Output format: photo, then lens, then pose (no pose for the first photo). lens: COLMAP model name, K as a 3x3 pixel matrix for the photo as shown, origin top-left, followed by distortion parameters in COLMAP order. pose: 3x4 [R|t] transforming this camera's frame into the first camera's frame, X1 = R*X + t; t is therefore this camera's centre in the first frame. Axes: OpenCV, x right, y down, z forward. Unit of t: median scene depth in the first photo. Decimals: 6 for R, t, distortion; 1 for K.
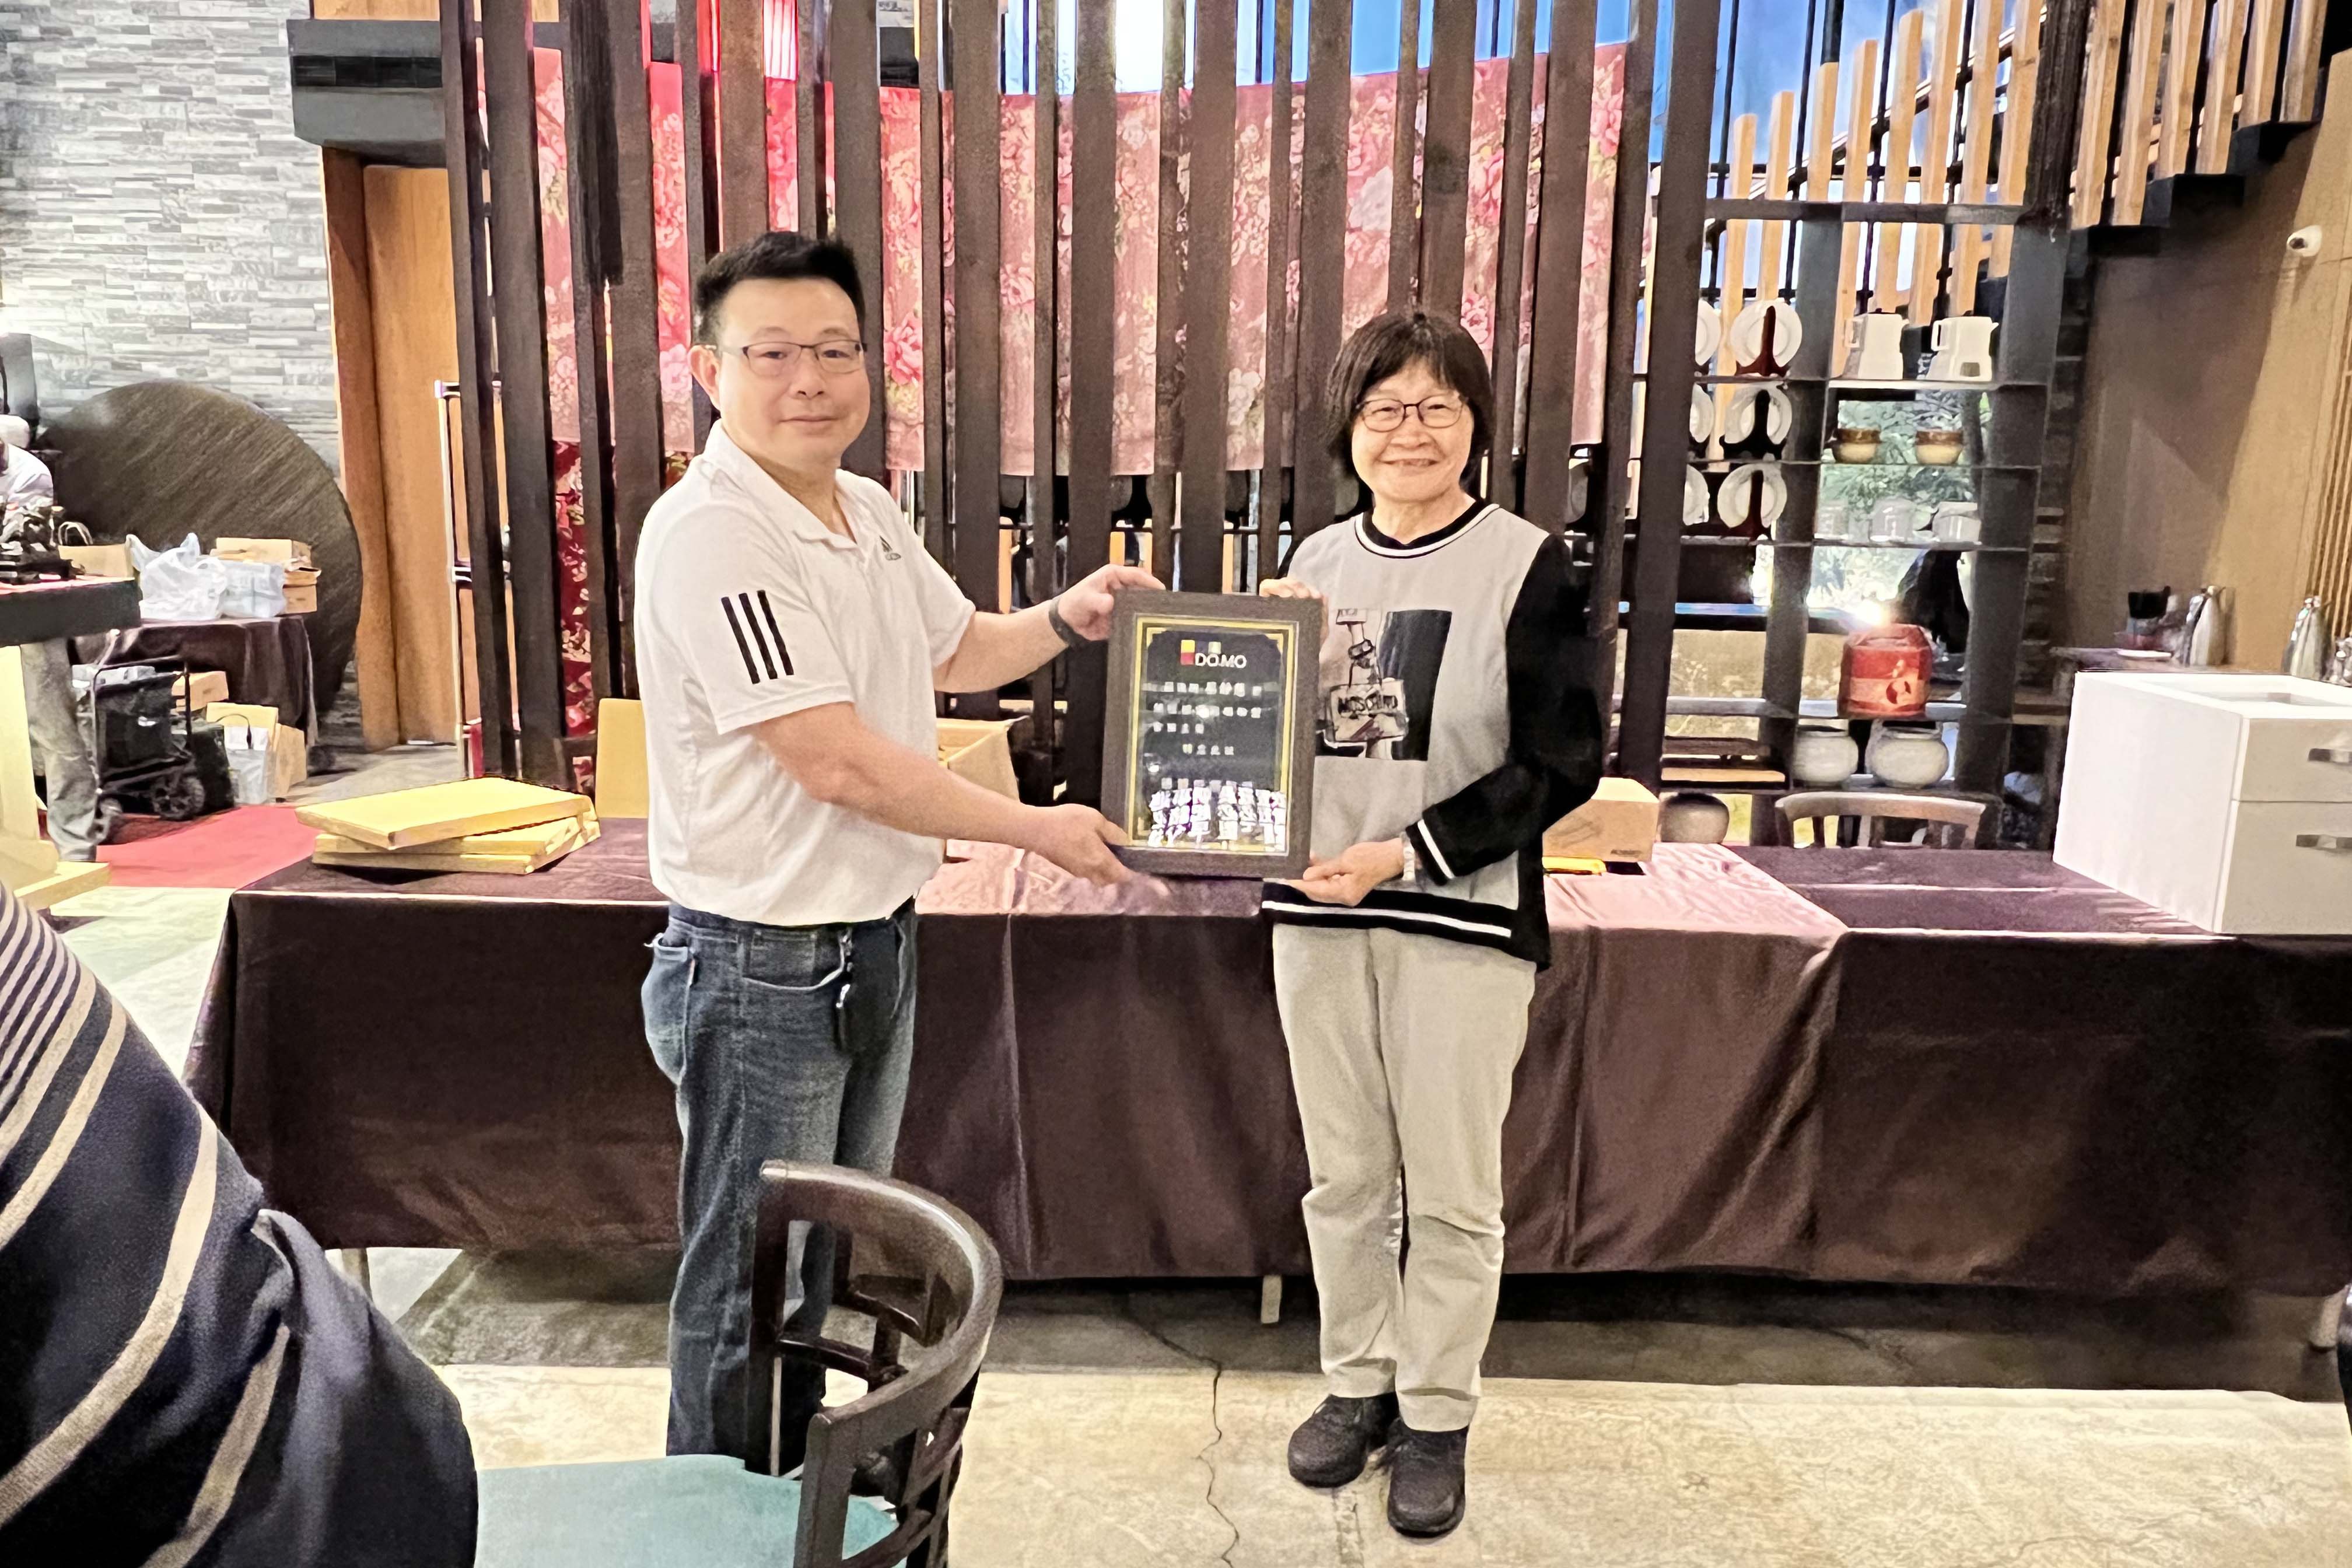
lens RADIAL K [[1645.6, 0, 1181.9], [0, 1645.6, 799.5], [0, 0, 1]] dist [-0.001412, -0.001880]
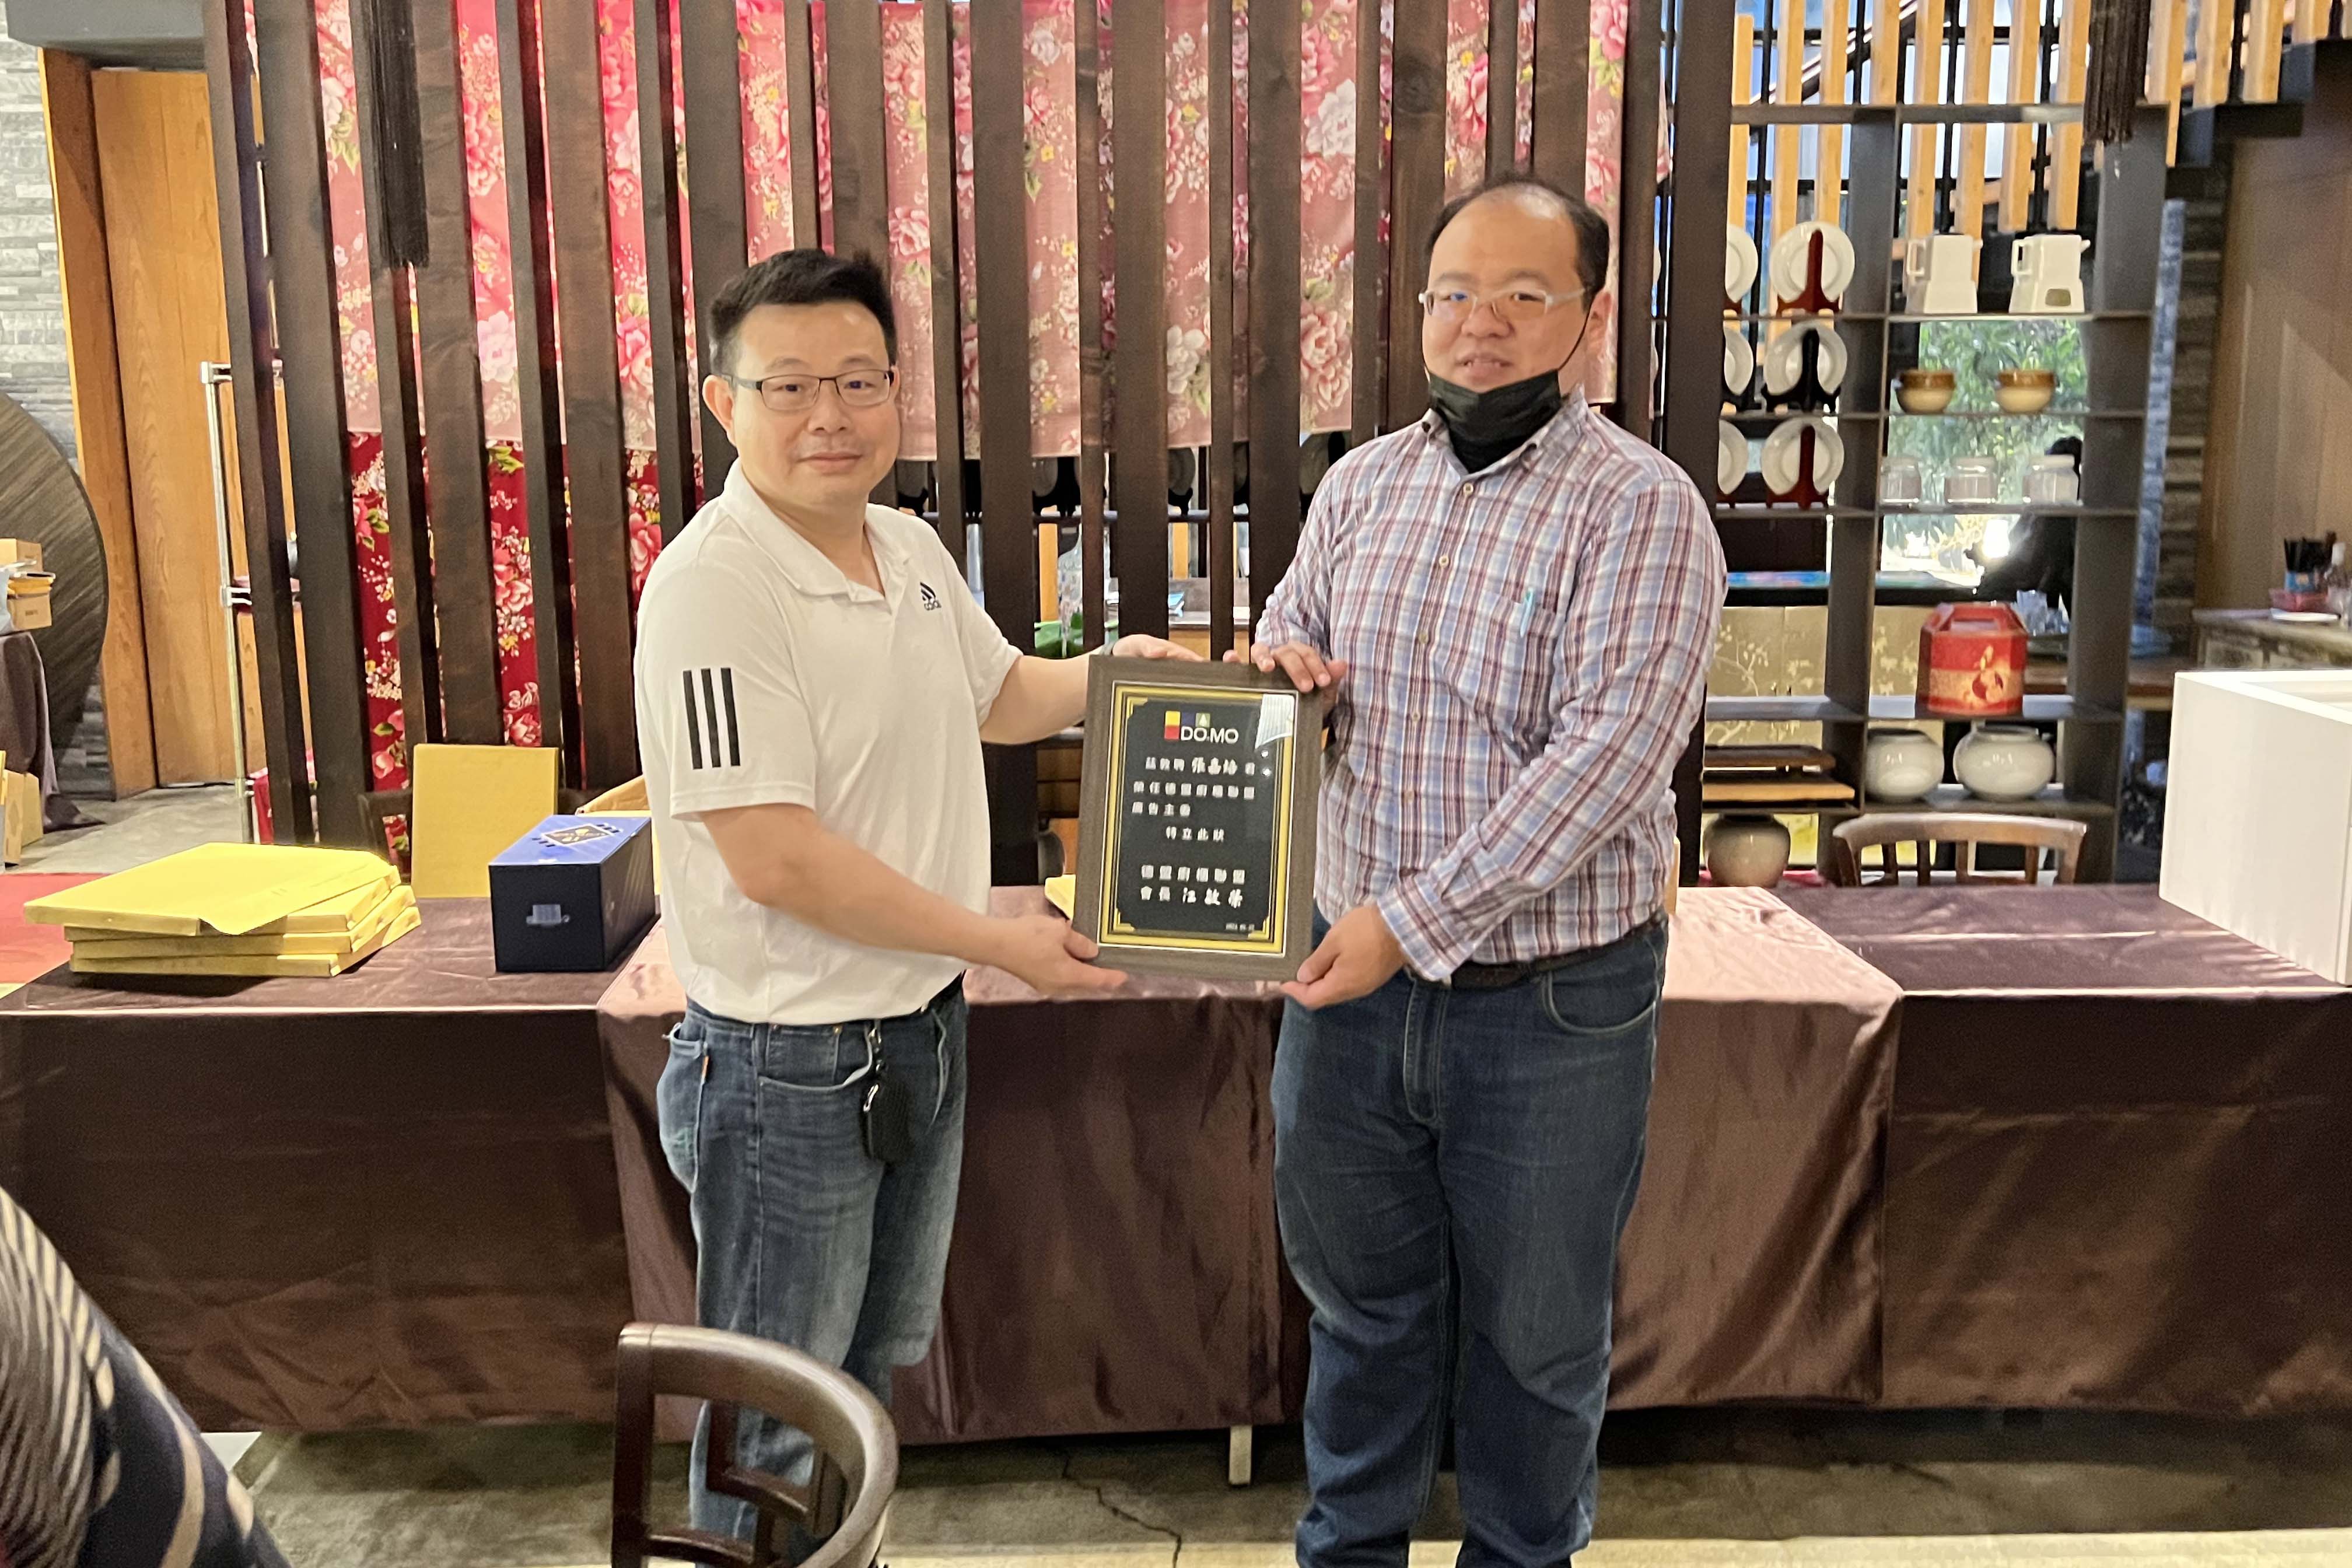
lens RADIAL K [[2066.5, 0, 1188.1], [0, 2066.5, 765.5], [0, 0, 1]] dist [0.059344, -0.075779]
pose [[0.999365, -0.030966, 0.017625, 0.008827], [0.031298, 0.999332, -0.018857, -0.012461], [-0.017029, 0.019396, 0.999667, -0.029357]]
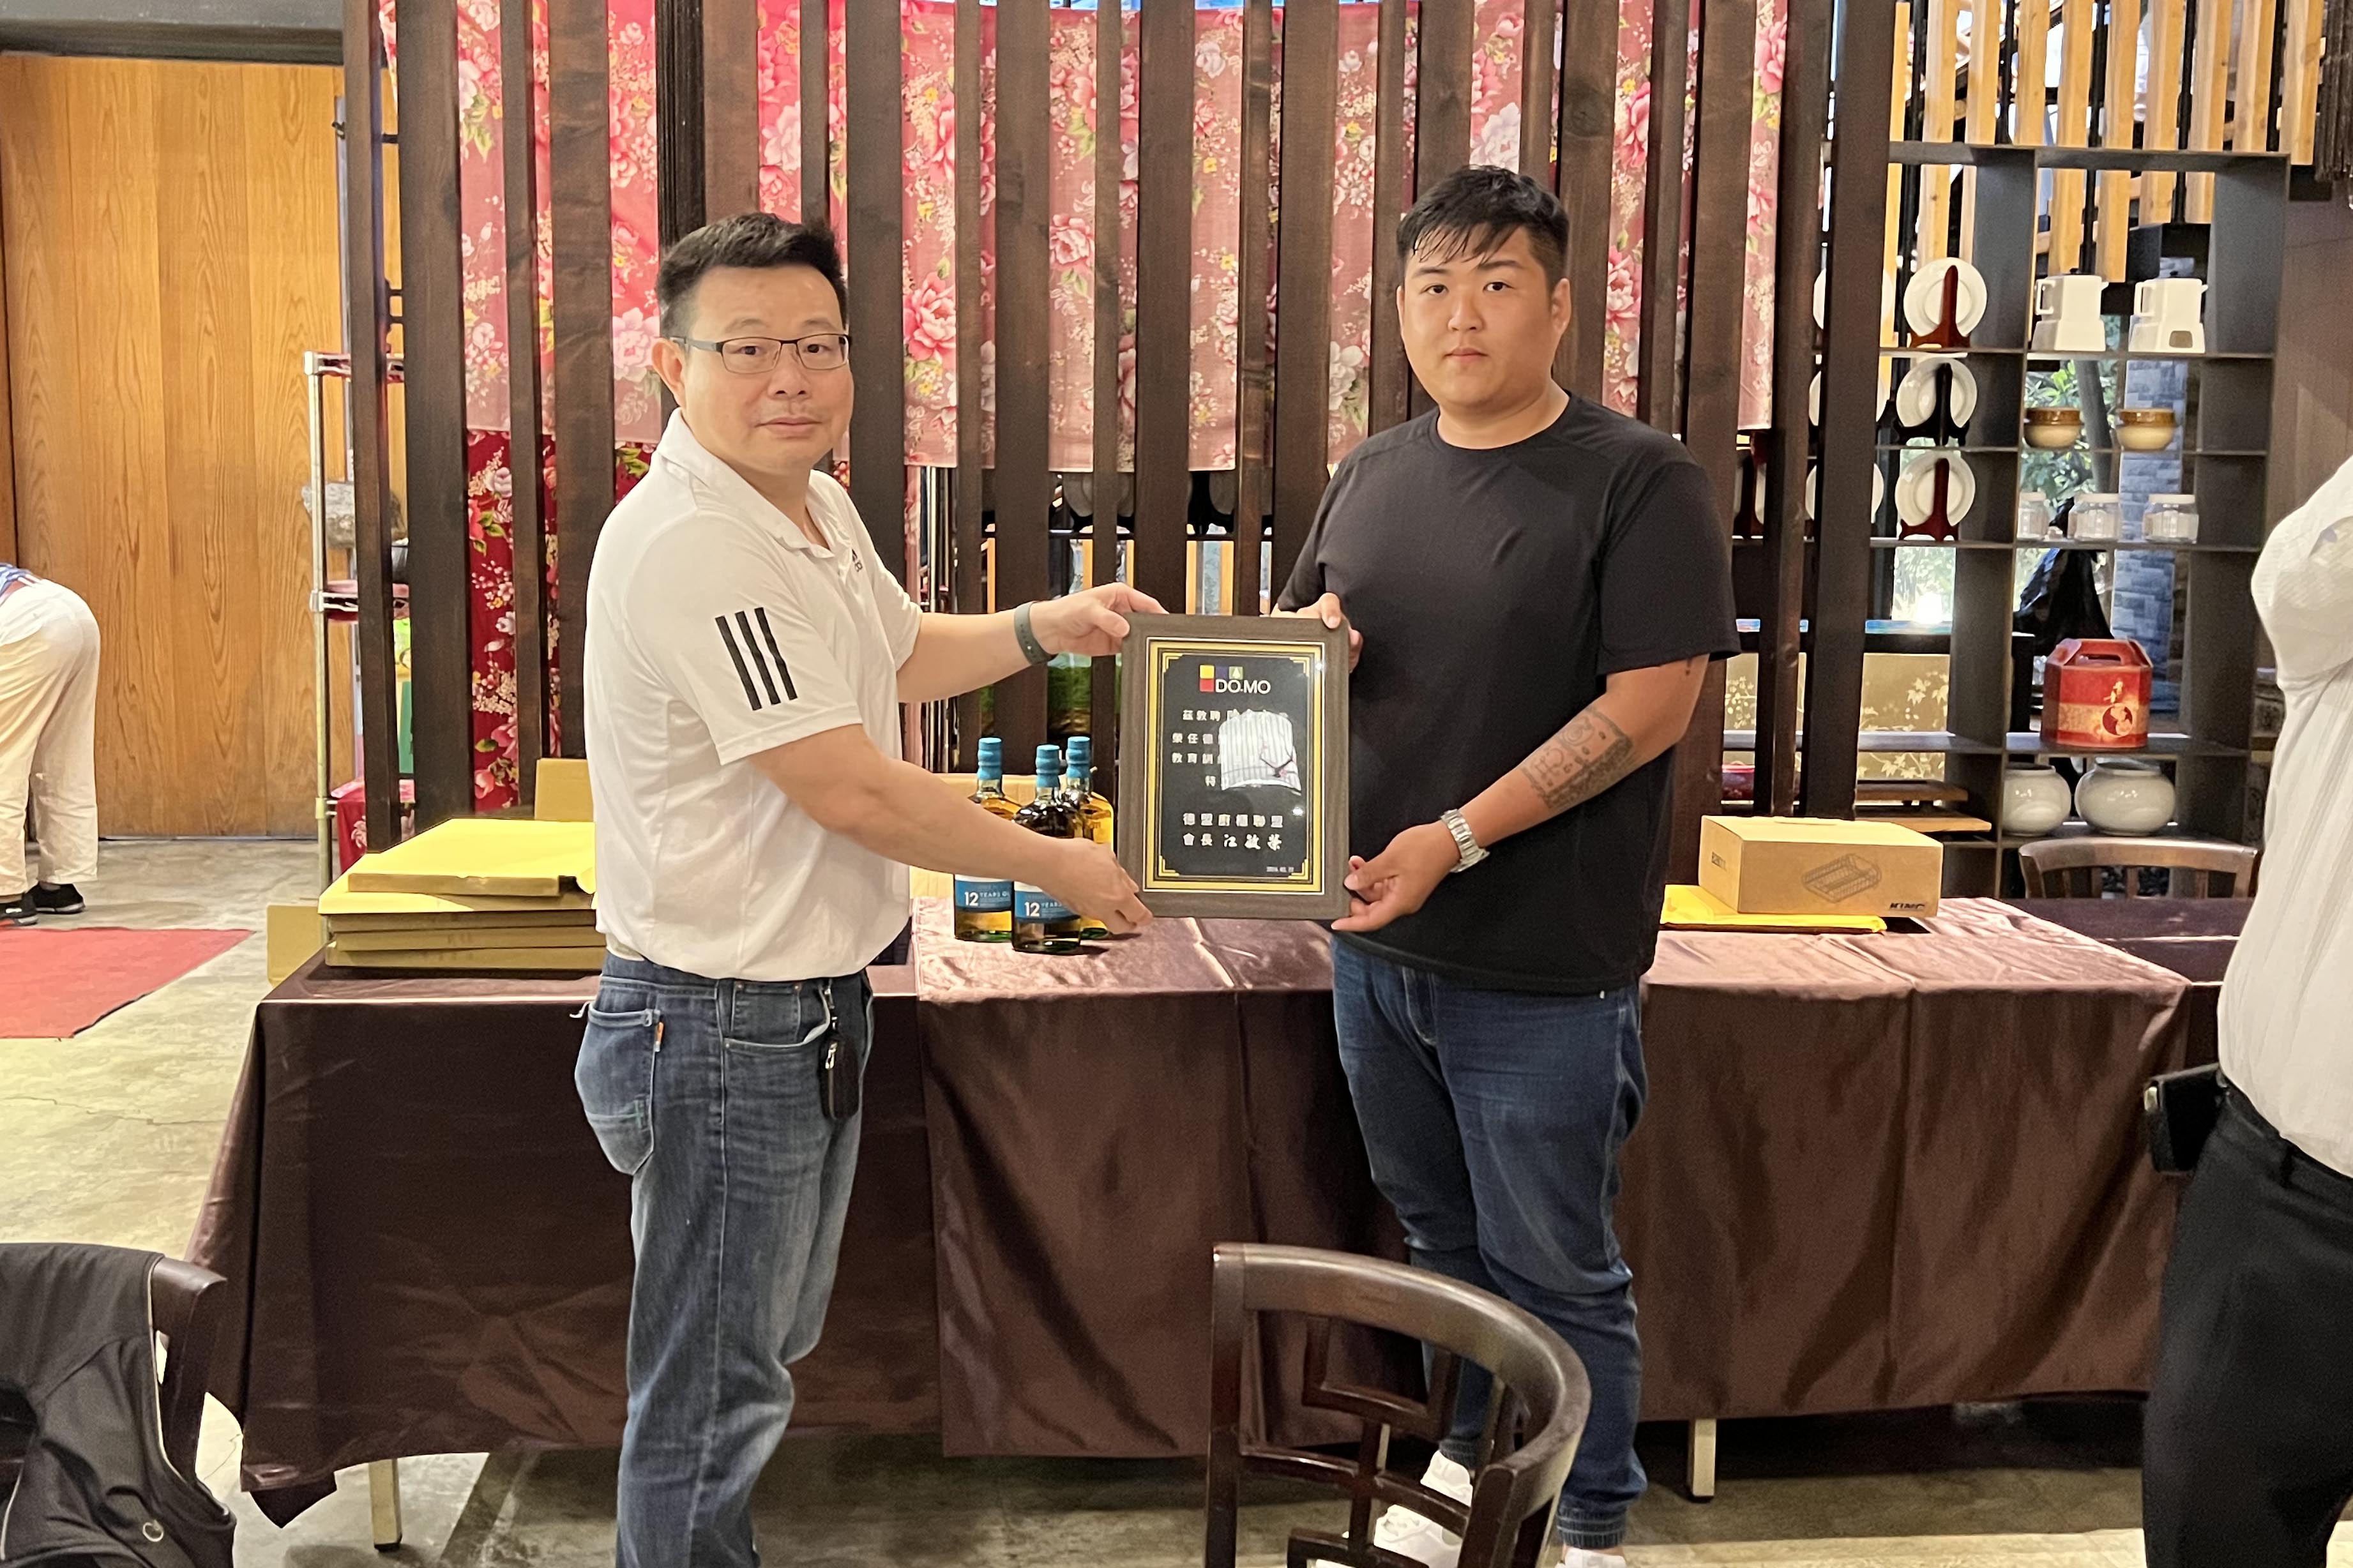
lens RADIAL K [[2253.5, 0, 1222.5], [0, 2253.5, 721.2], [0, 0, 1]] dist [0.115706, -0.251743]
pose [[0.992813, -0.018752, 0.118197, -0.104357], [0.028171, 0.996514, -0.078529, 0.009211], [-0.116312, 0.081294, 0.989880, -0.062464]]
